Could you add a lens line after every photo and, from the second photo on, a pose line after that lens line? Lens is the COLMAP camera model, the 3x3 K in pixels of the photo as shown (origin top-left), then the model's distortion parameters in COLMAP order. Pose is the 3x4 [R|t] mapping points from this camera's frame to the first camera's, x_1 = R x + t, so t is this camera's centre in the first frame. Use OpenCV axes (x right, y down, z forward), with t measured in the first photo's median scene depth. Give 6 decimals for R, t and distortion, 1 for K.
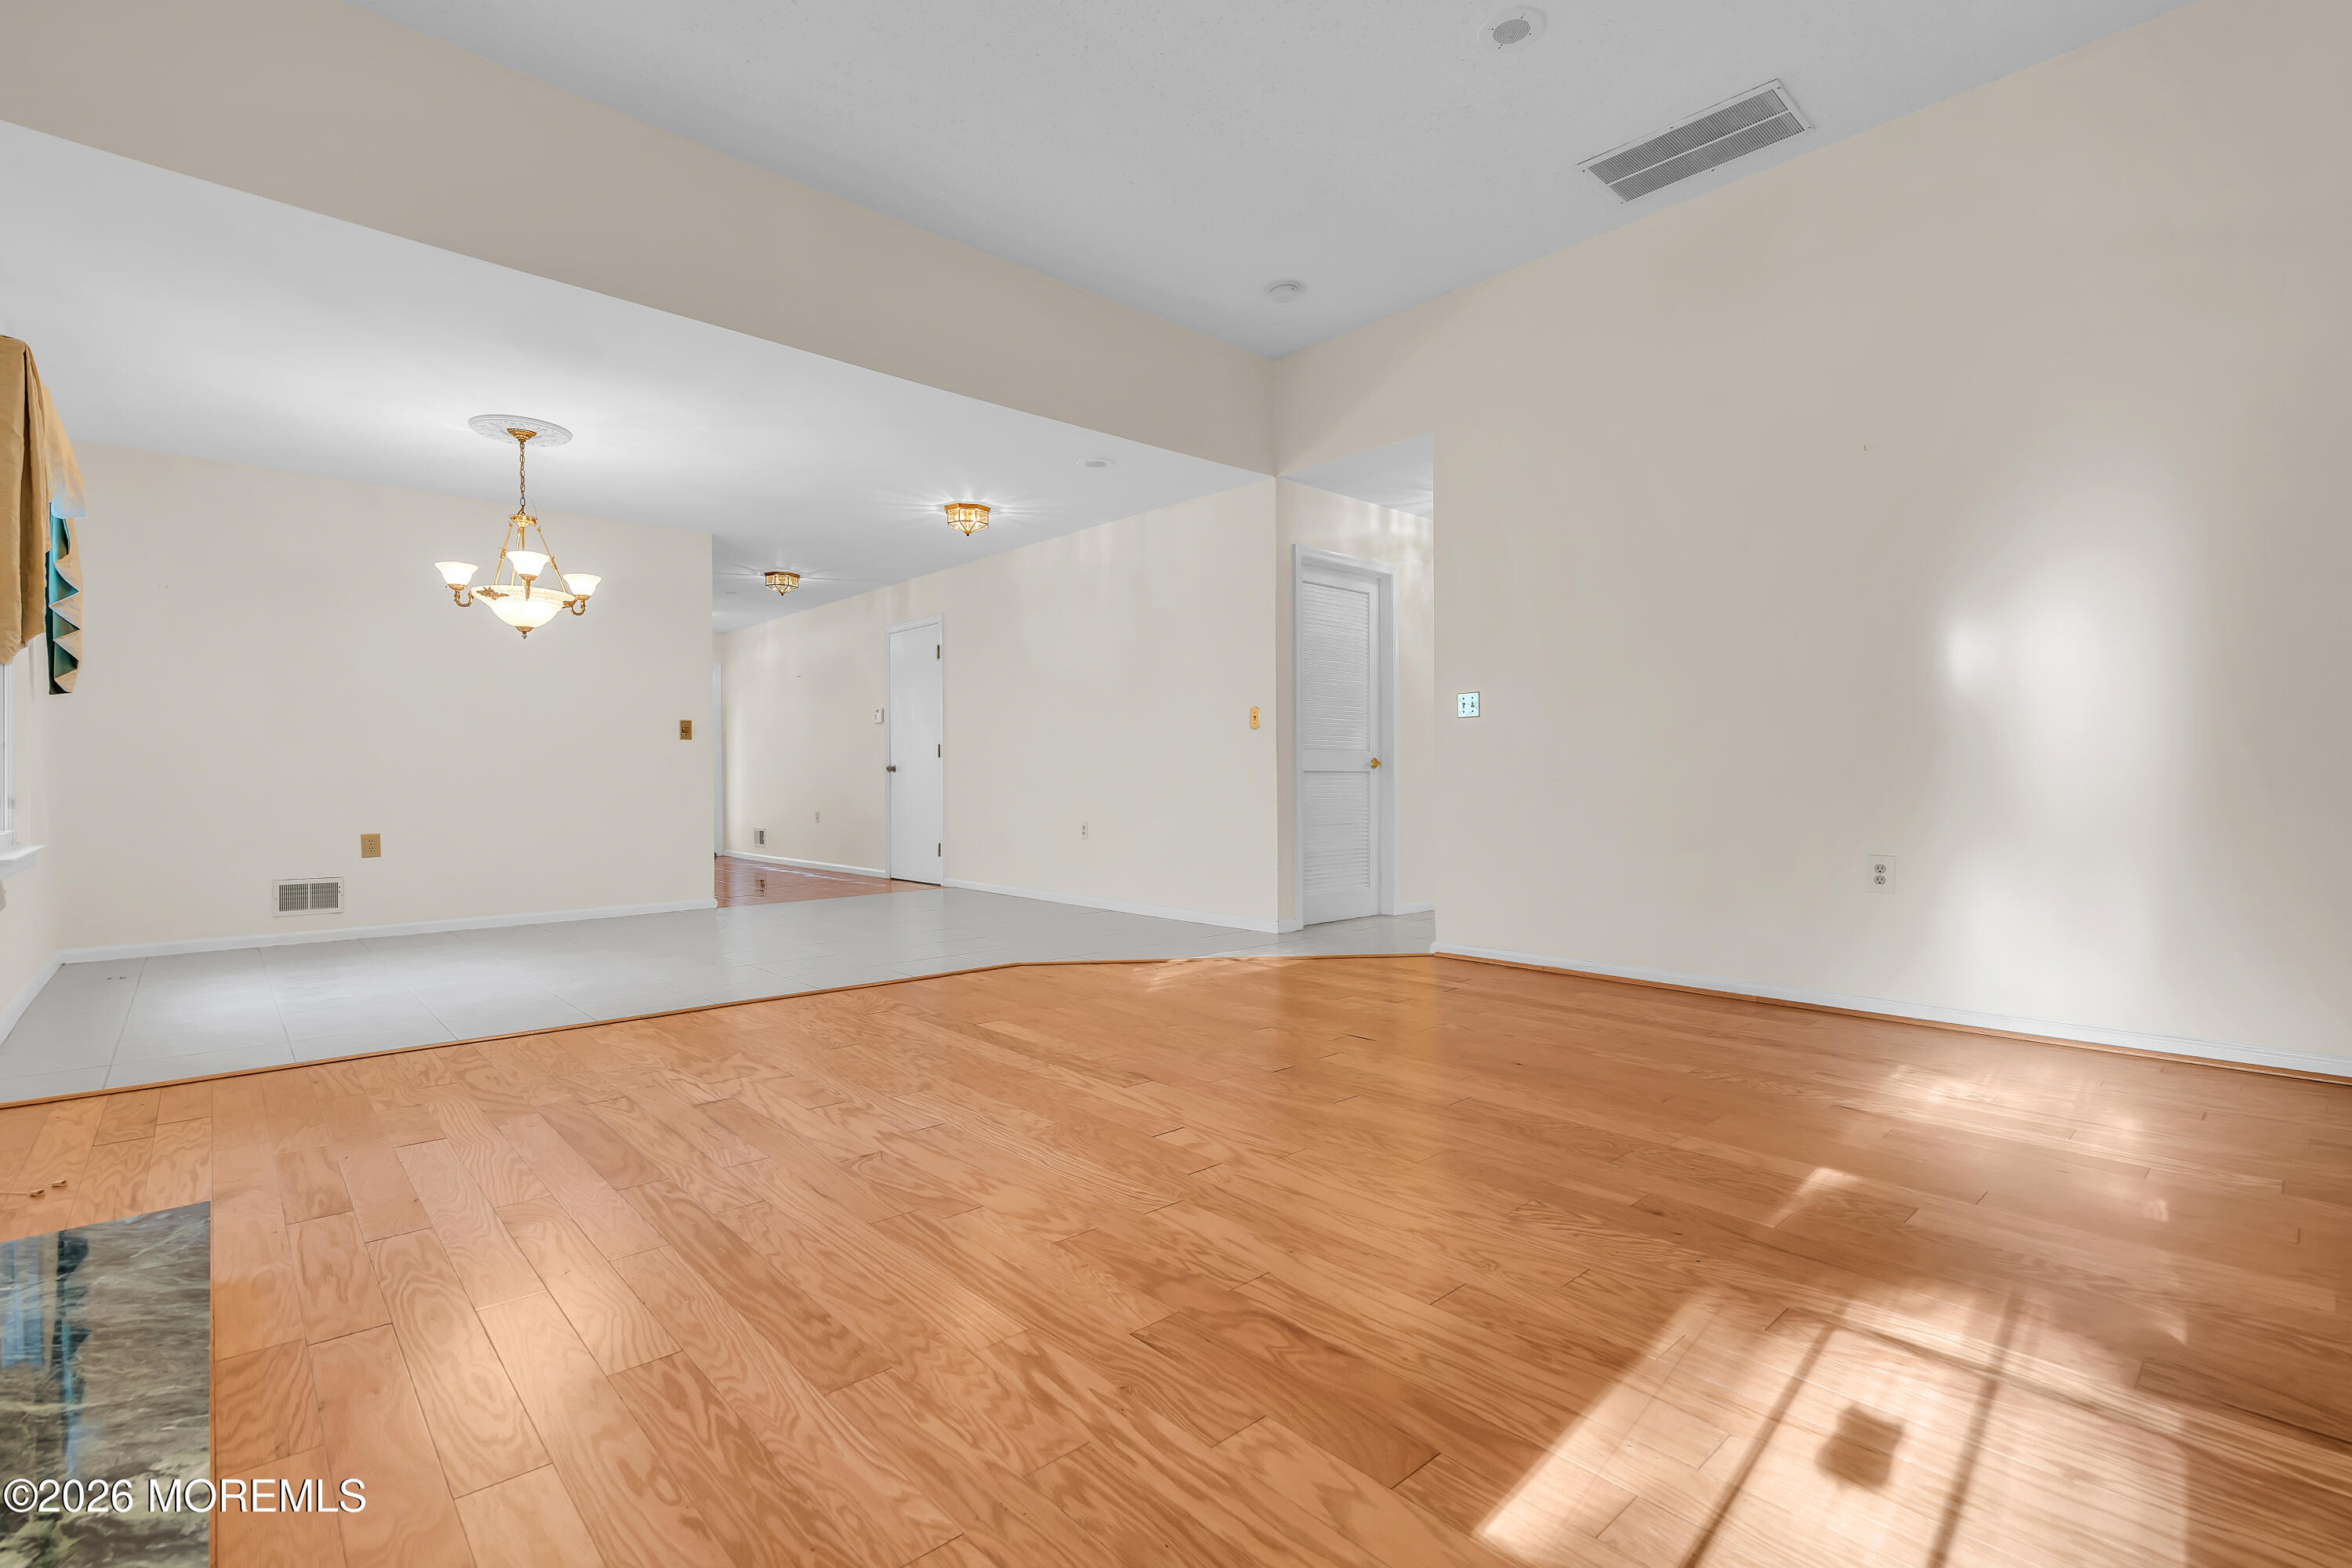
lens RADIAL K [[1058.6, 0, 1171.5], [0, 1058.6, 790.7], [0, 0, 1]] dist [-0.000383, 0.000015]
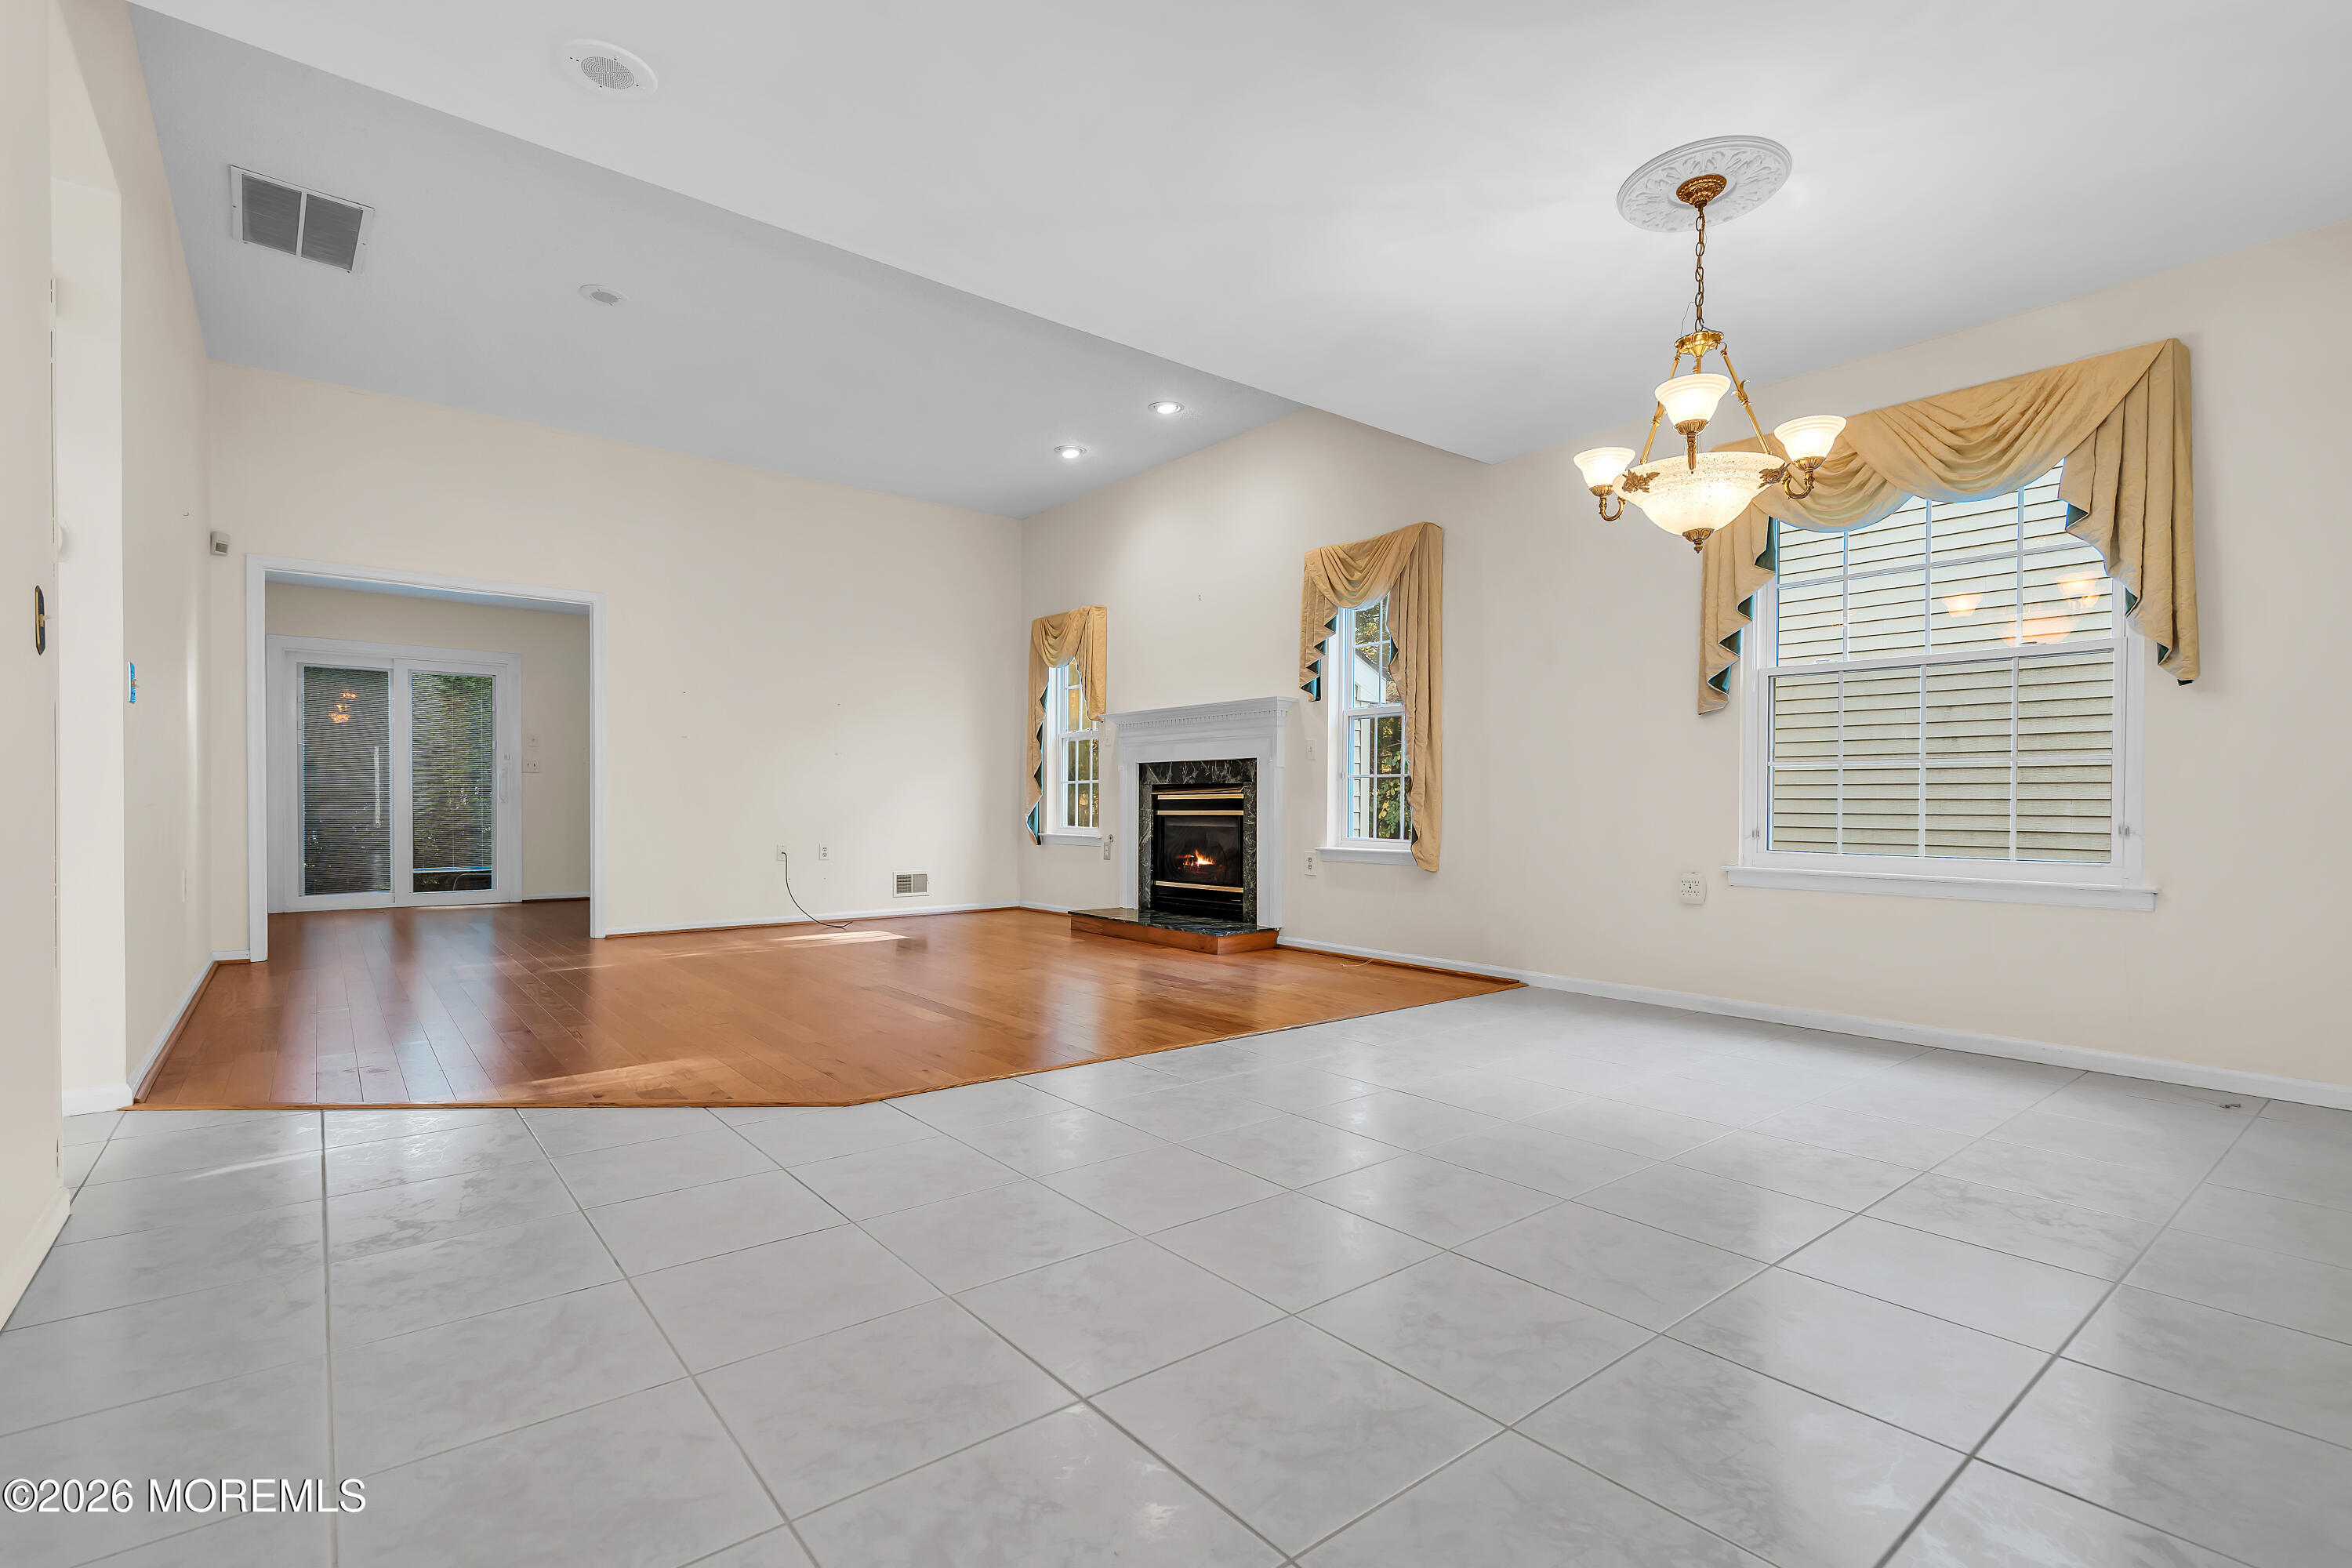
lens RADIAL K [[1077.9, 0, 1185.1], [0, 1077.9, 812.4], [0, 0, 1]] dist [-0.000292, -0.000066]
pose [[-0.998537, -0.001822, 0.054037, -0.510729], [-0.000985, 0.999879, 0.015505, -0.018253], [-0.054058, 0.015429, -0.998419, 2.208433]]
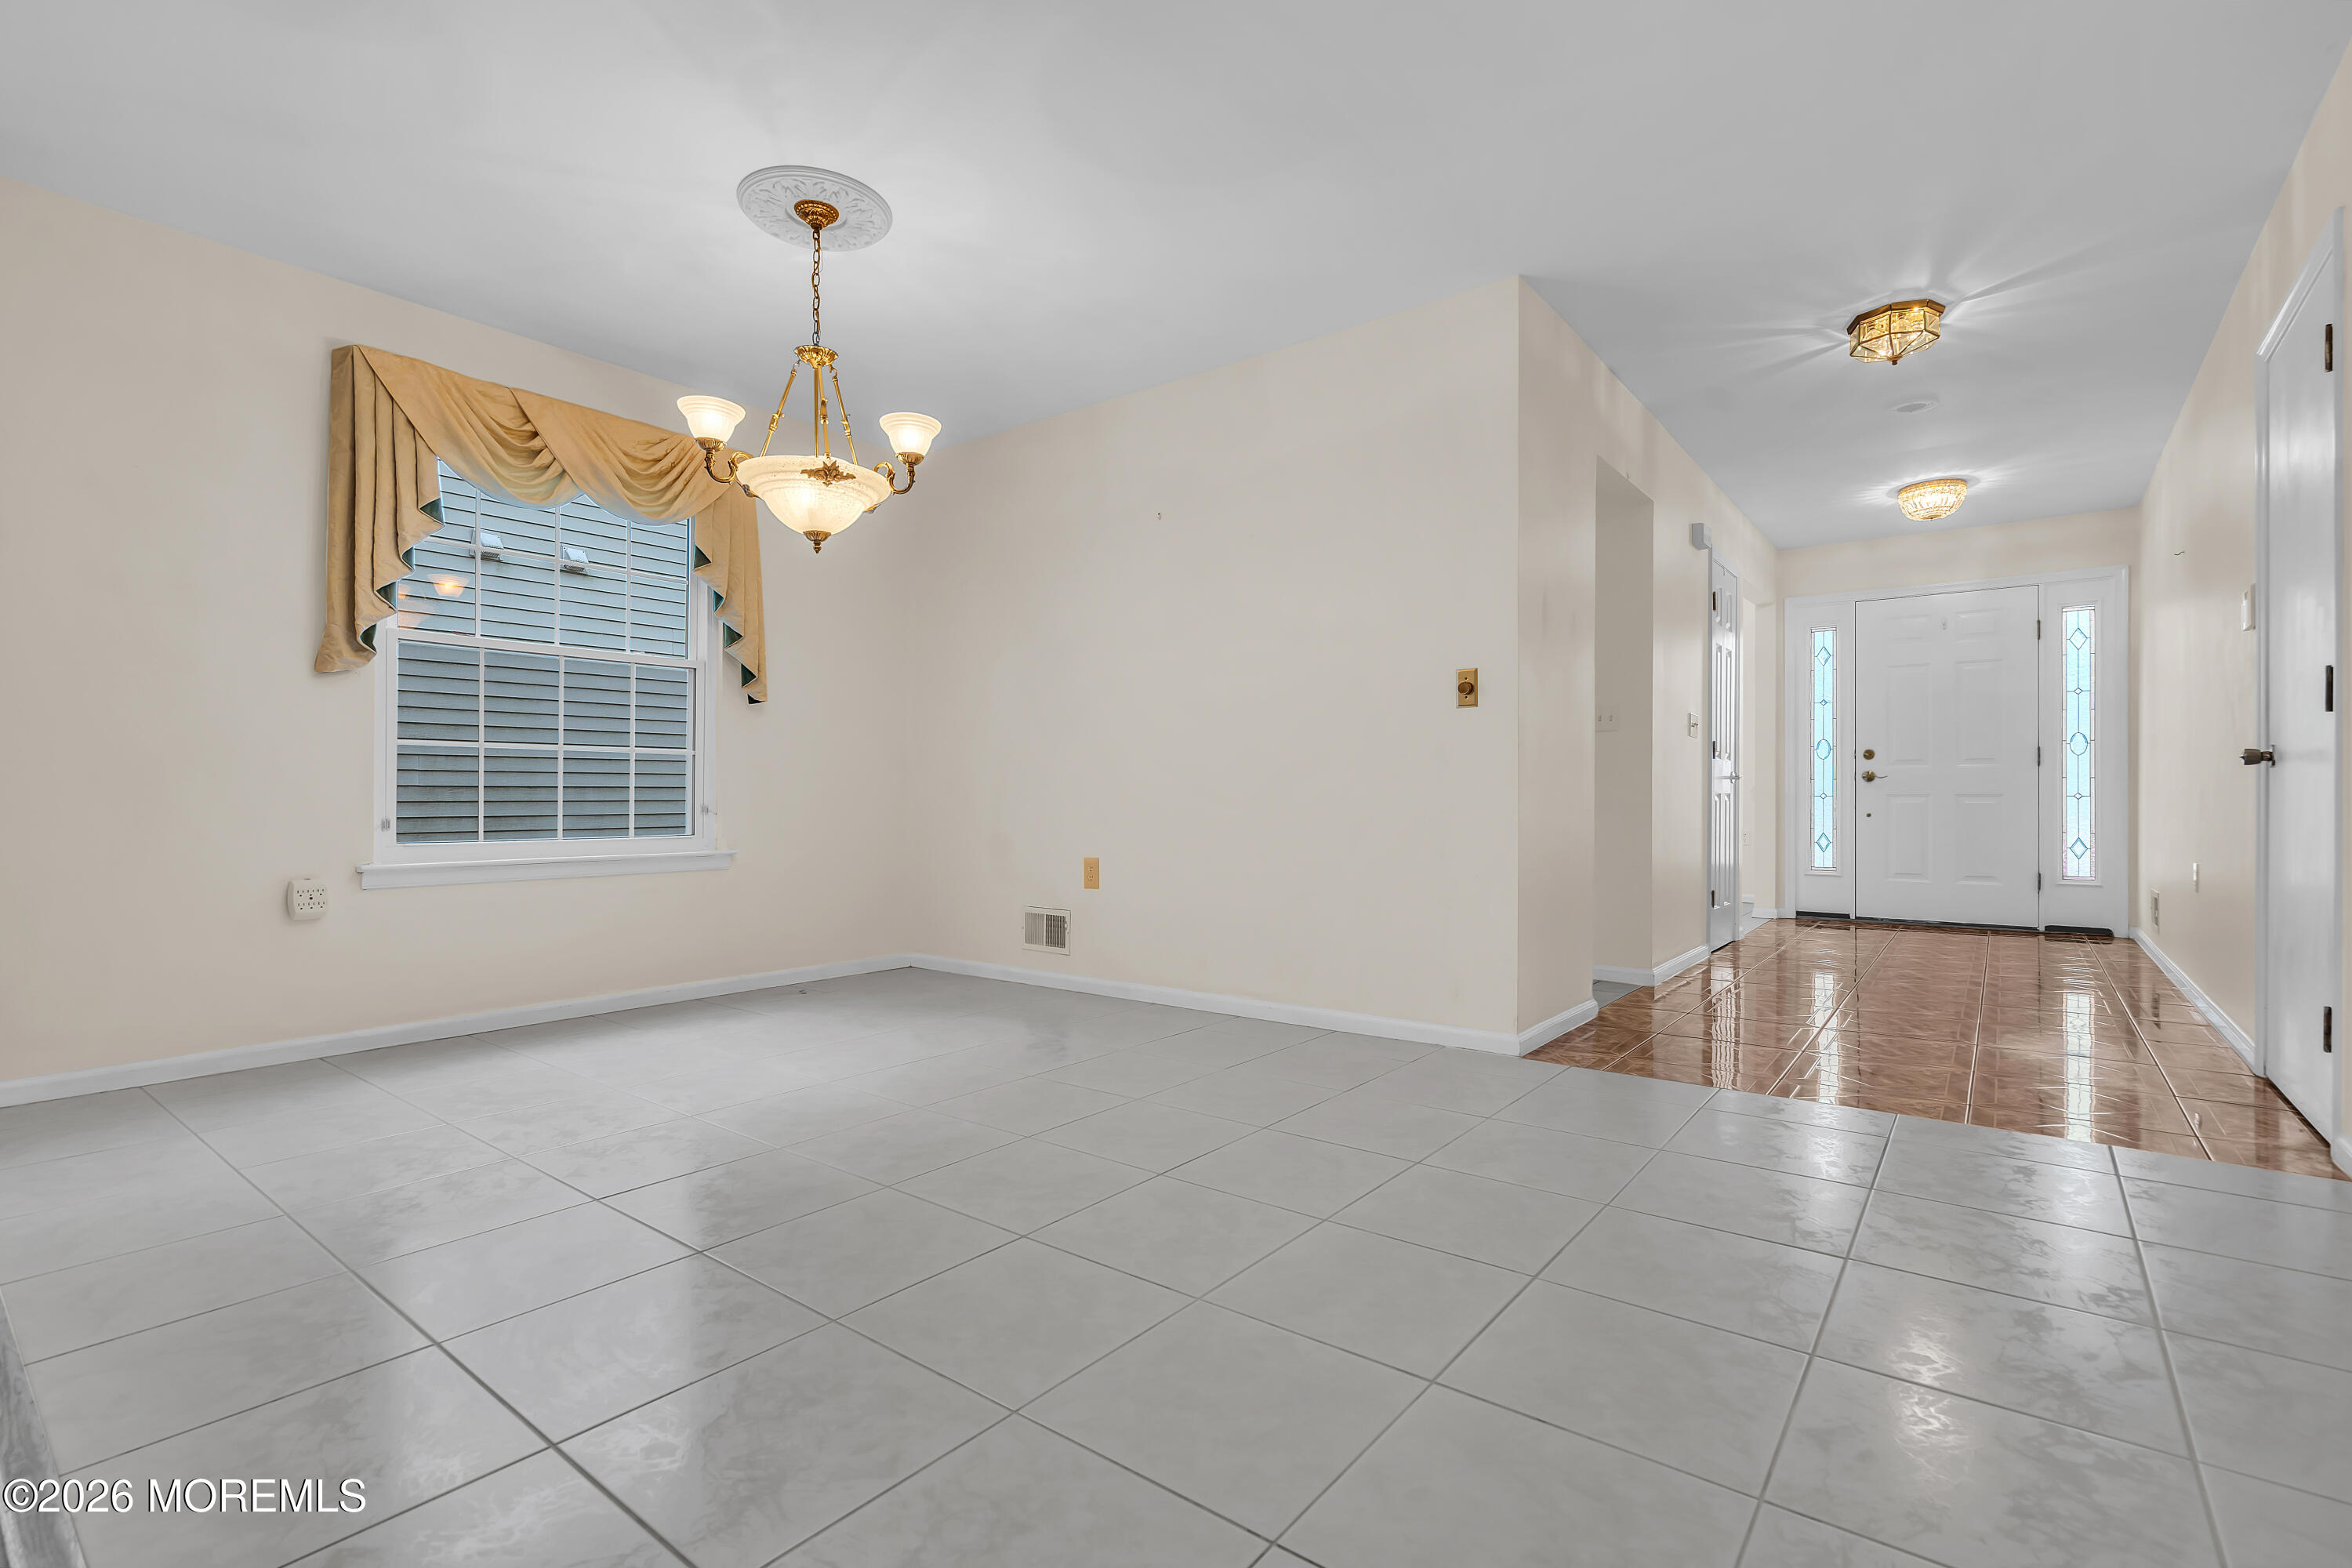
lens RADIAL K [[1061.1, 0, 1187.3], [0, 1061.1, 798.7], [0, 0, 1]] dist [0.000056, -0.000055]
pose [[0.171939, 0.005128, -0.985094, 0.029865], [-0.007245, 0.999966, 0.003941, -0.009802], [0.985081, 0.006459, 0.171971, 1.531547]]
